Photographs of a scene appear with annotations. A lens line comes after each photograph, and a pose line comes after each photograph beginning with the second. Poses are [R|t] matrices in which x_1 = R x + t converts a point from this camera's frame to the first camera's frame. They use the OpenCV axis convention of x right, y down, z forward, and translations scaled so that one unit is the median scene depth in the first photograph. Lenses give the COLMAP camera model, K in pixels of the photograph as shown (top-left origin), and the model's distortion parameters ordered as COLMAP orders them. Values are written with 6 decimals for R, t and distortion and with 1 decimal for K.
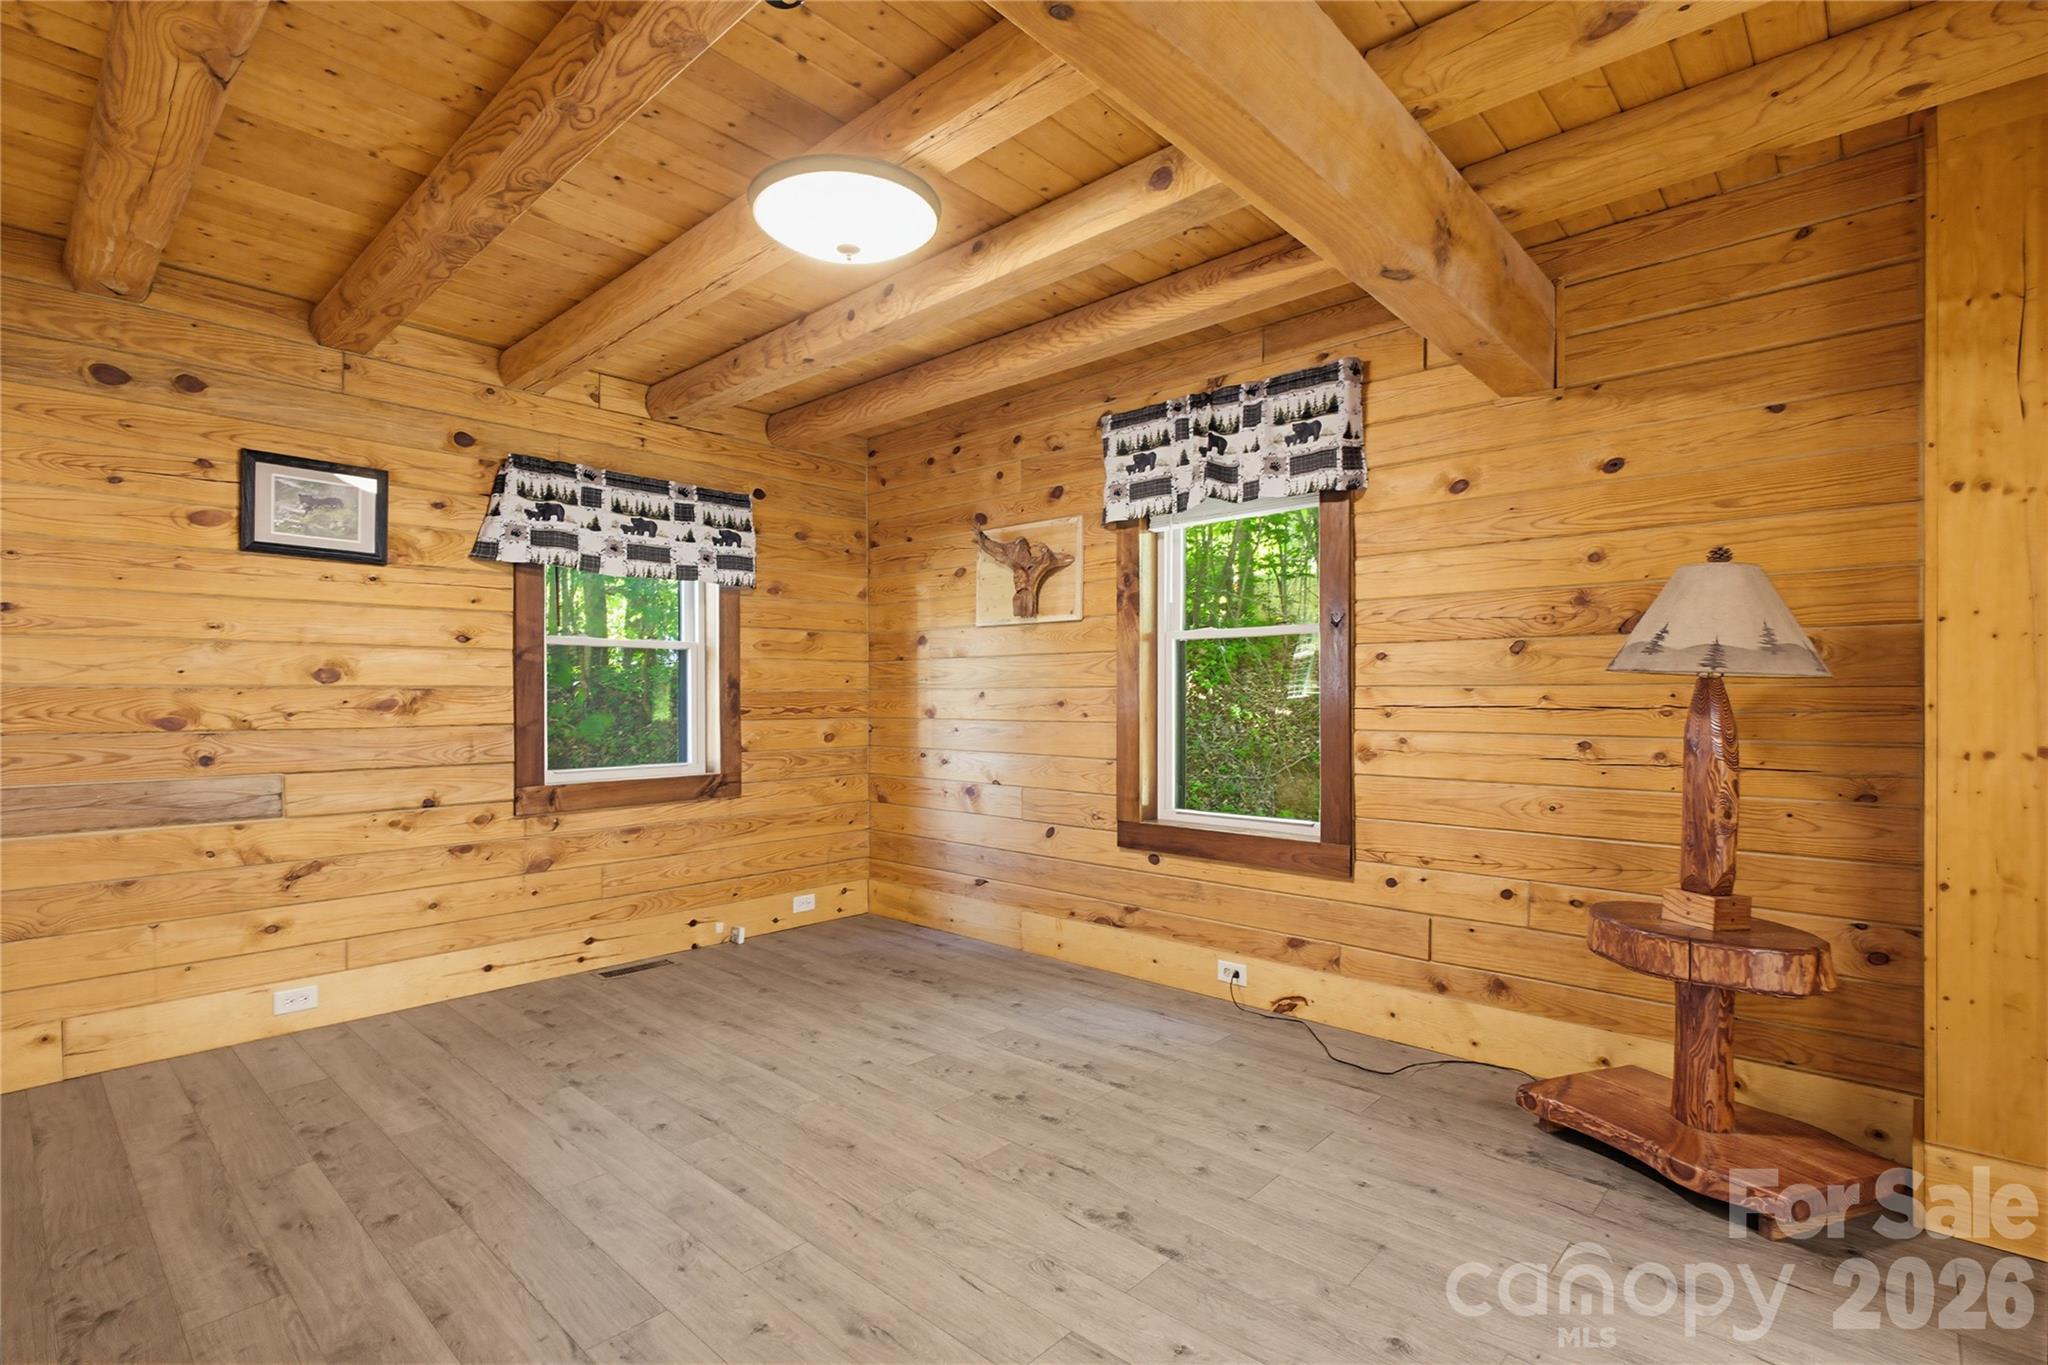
lens RADIAL K [[976.8, 0, 1023.8], [0, 976.8, 696.9], [0, 0, 1]] dist [-0.008082, 0.002643]
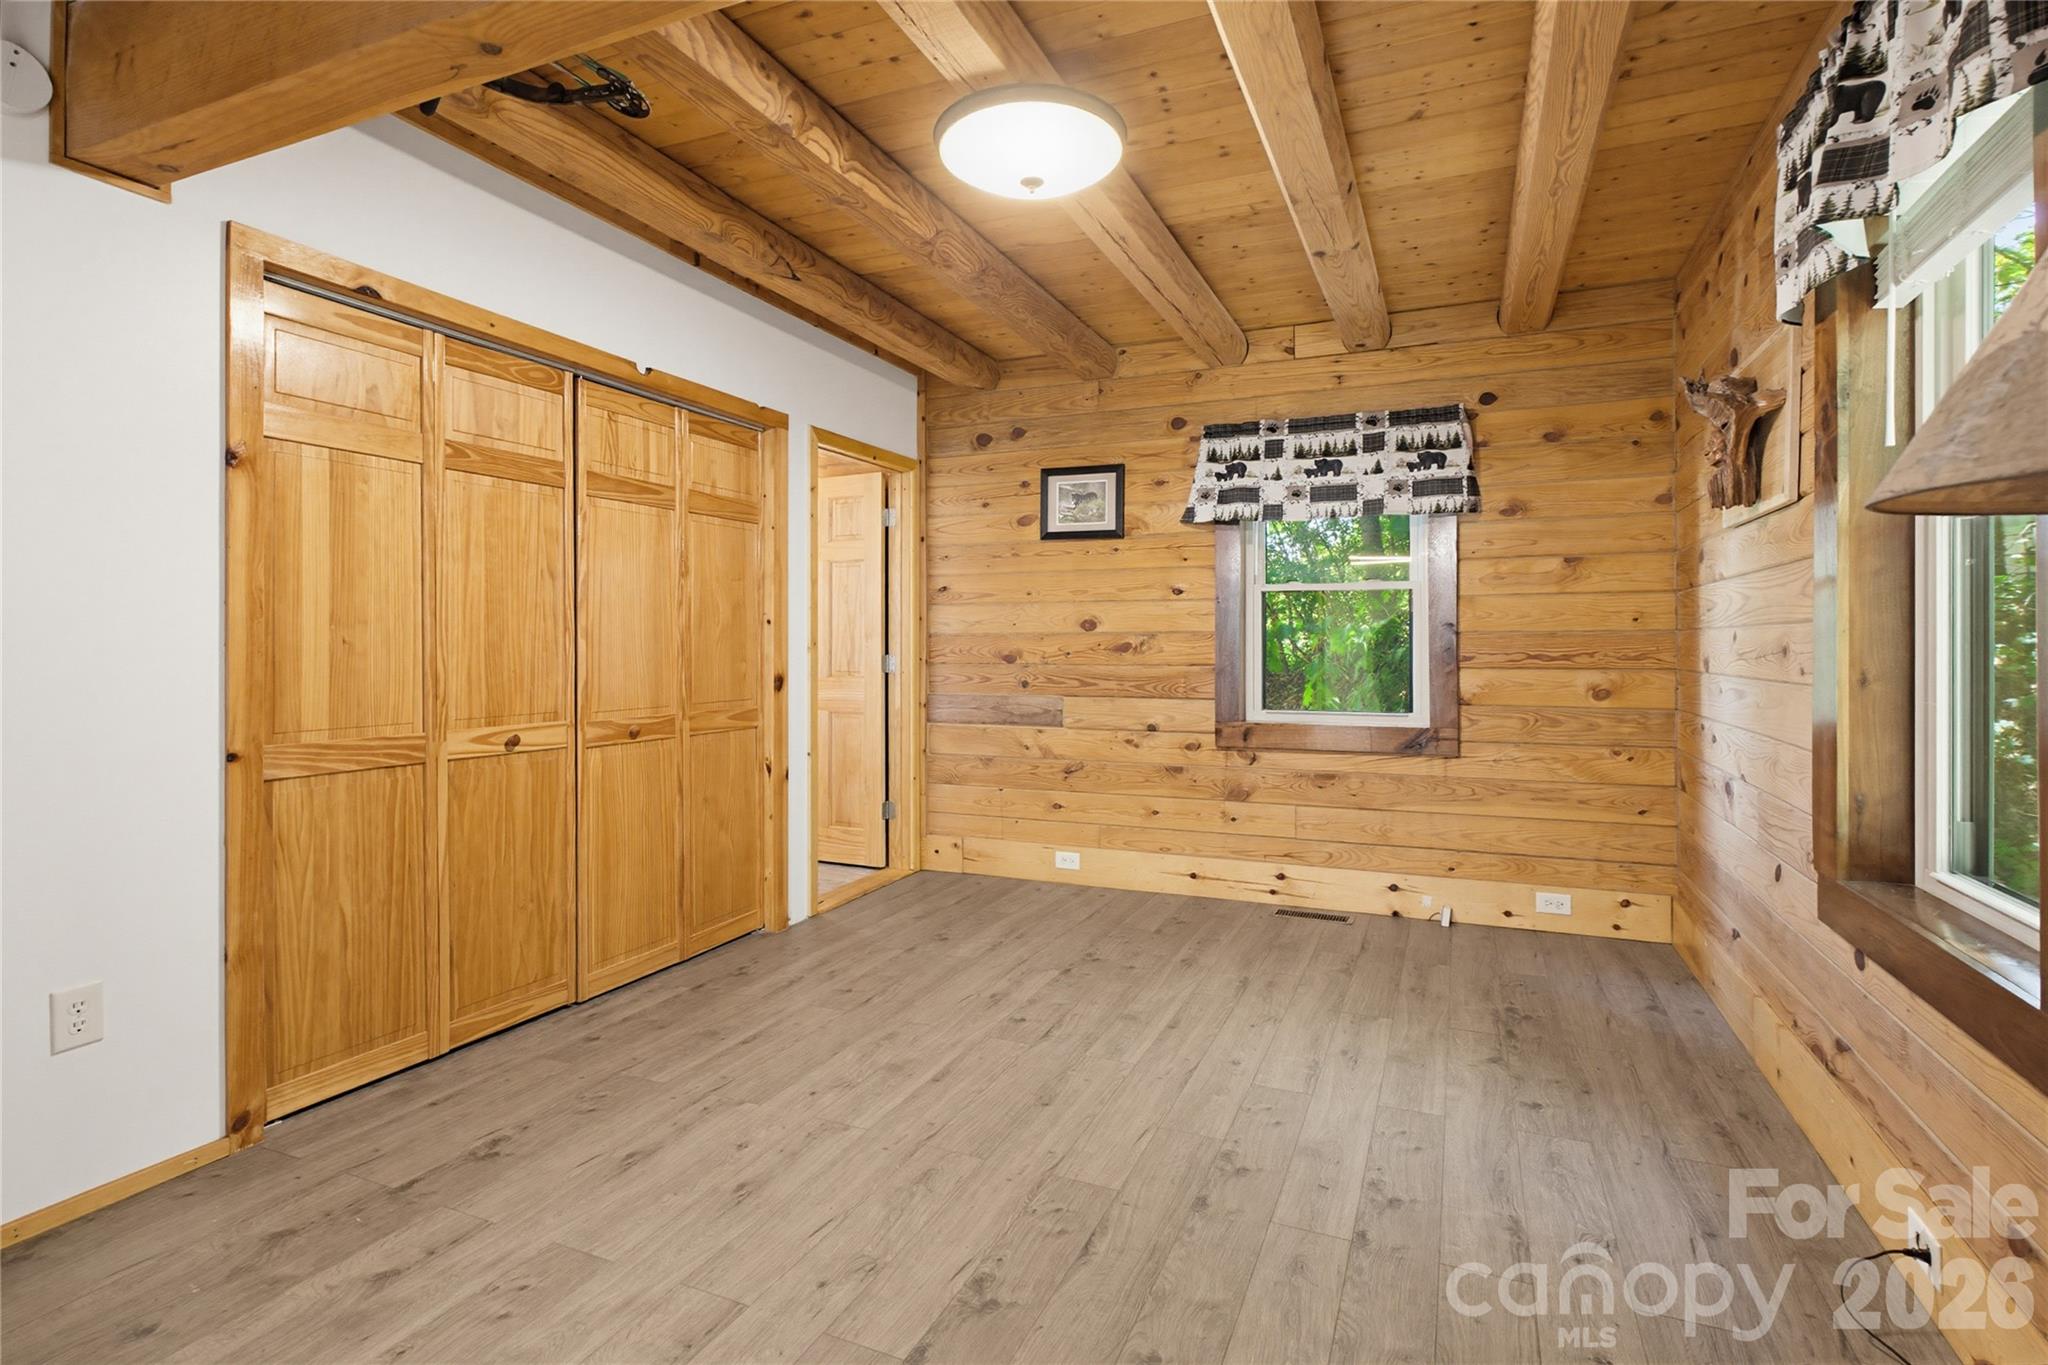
lens RADIAL K [[976.8, 0, 1038.0], [0, 976.8, 635.6], [0, 0, 1]] dist [-0.008082, 0.002643]
pose [[0.327240, -0.009369, -0.944895, 0.485722], [-0.001288, 0.999945, -0.010361, 0.005934], [0.944940, 0.004608, 0.327210, 0.448378]]
